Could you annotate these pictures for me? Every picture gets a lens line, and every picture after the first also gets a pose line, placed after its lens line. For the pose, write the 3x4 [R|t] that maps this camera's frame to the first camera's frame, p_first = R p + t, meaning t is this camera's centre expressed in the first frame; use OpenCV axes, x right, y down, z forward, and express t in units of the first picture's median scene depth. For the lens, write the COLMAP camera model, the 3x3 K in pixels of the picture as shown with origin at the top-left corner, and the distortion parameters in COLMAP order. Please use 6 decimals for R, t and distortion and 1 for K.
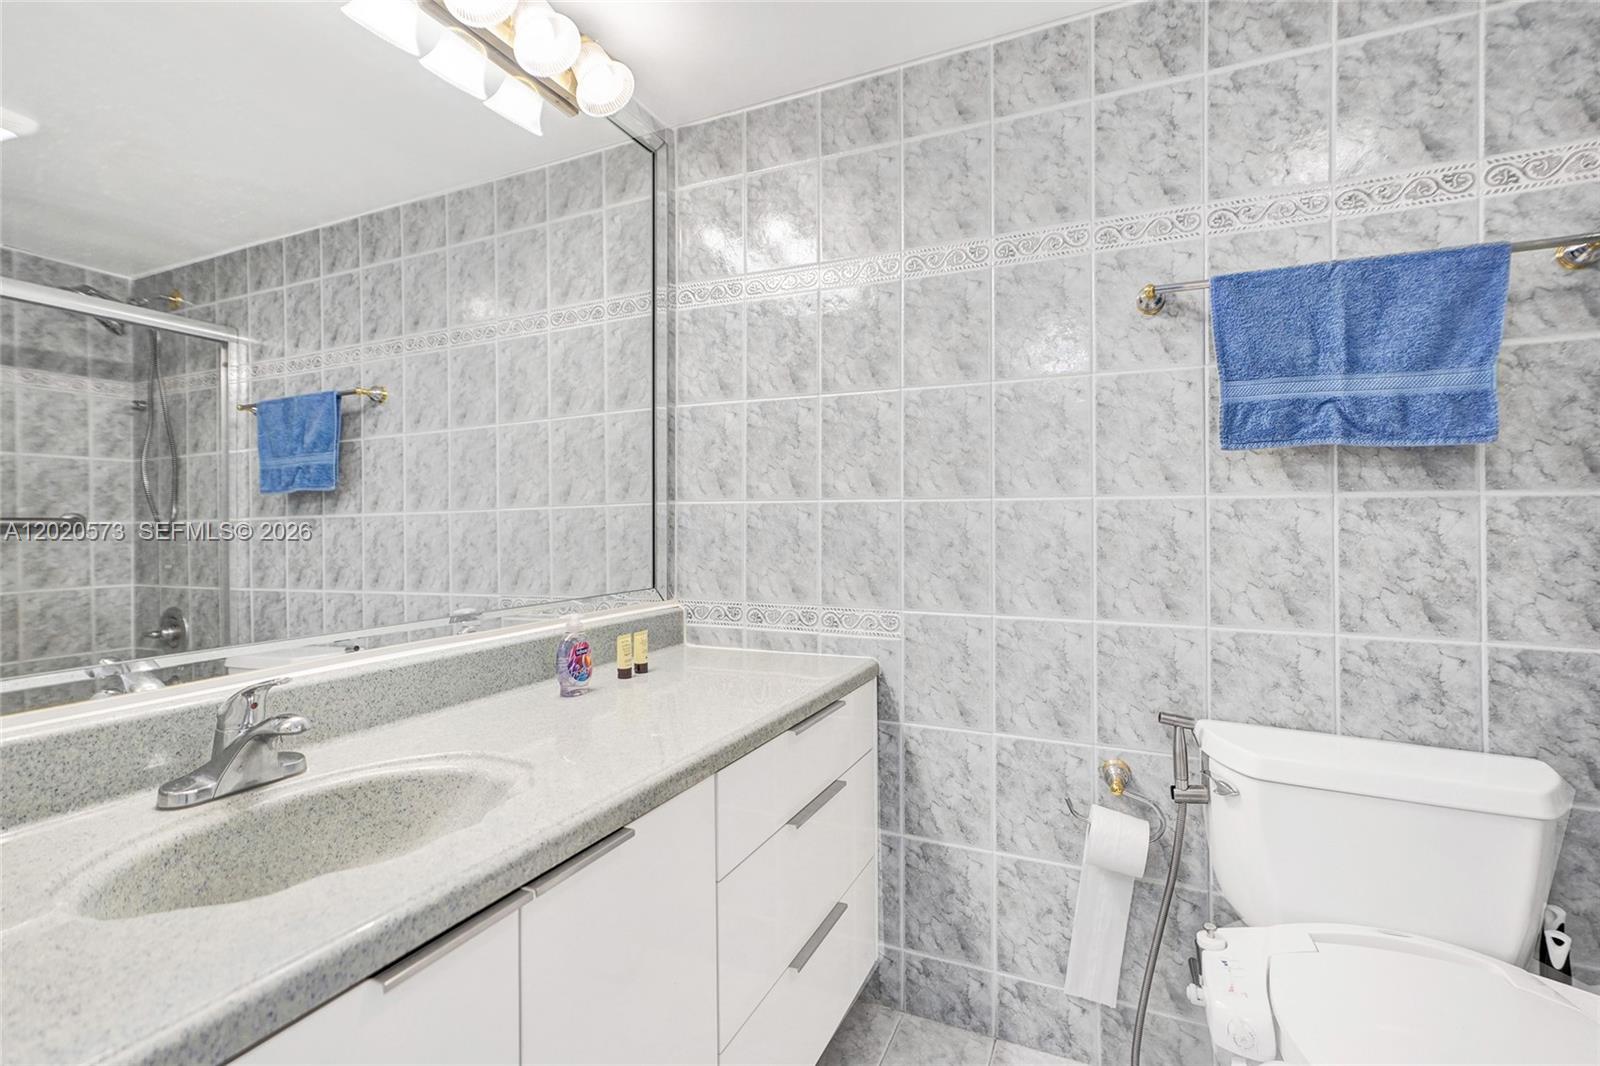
lens RADIAL K [[720.1, 0, 795.9], [0, 720.1, 513.4], [0, 0, 1]] dist [-0.001814, 0.006624]
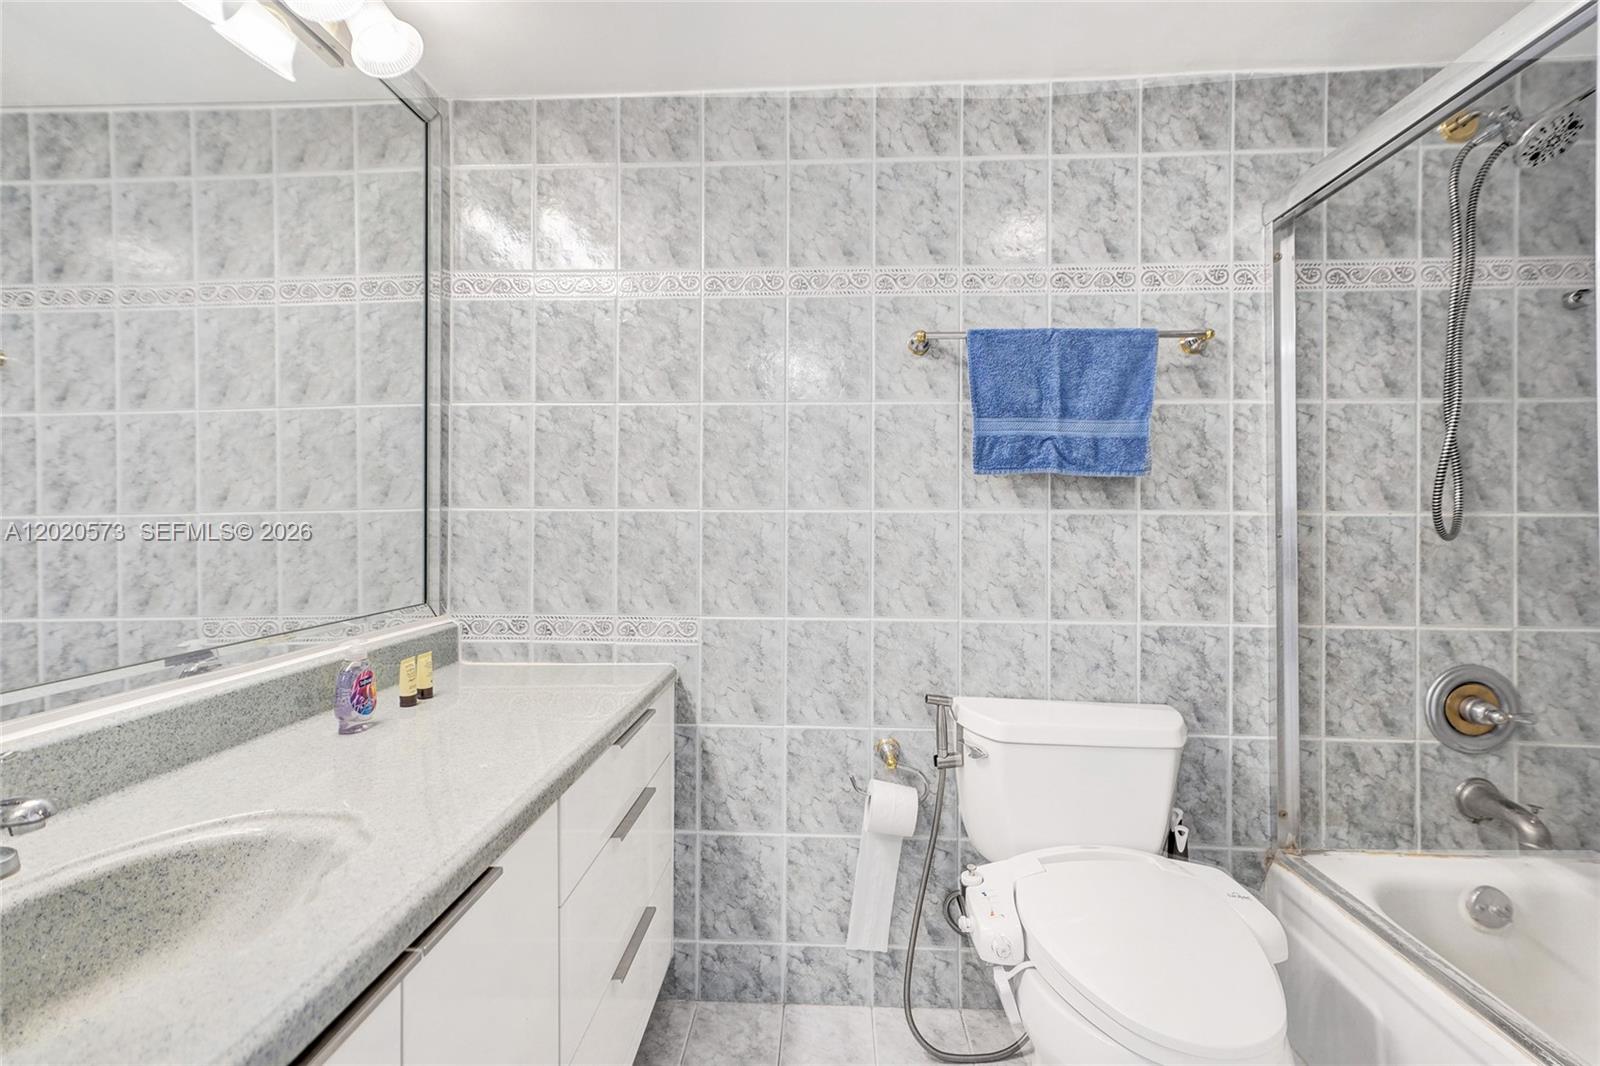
lens RADIAL K [[720.1, 0, 789.6], [0, 720.1, 513.1], [0, 0, 1]] dist [-0.001814, 0.006624]
pose [[0.932754, 0.005629, 0.360470, -0.133696], [-0.007918, 0.999957, 0.004873, -0.025448], [-0.360427, -0.007400, 0.932758, -0.019027]]
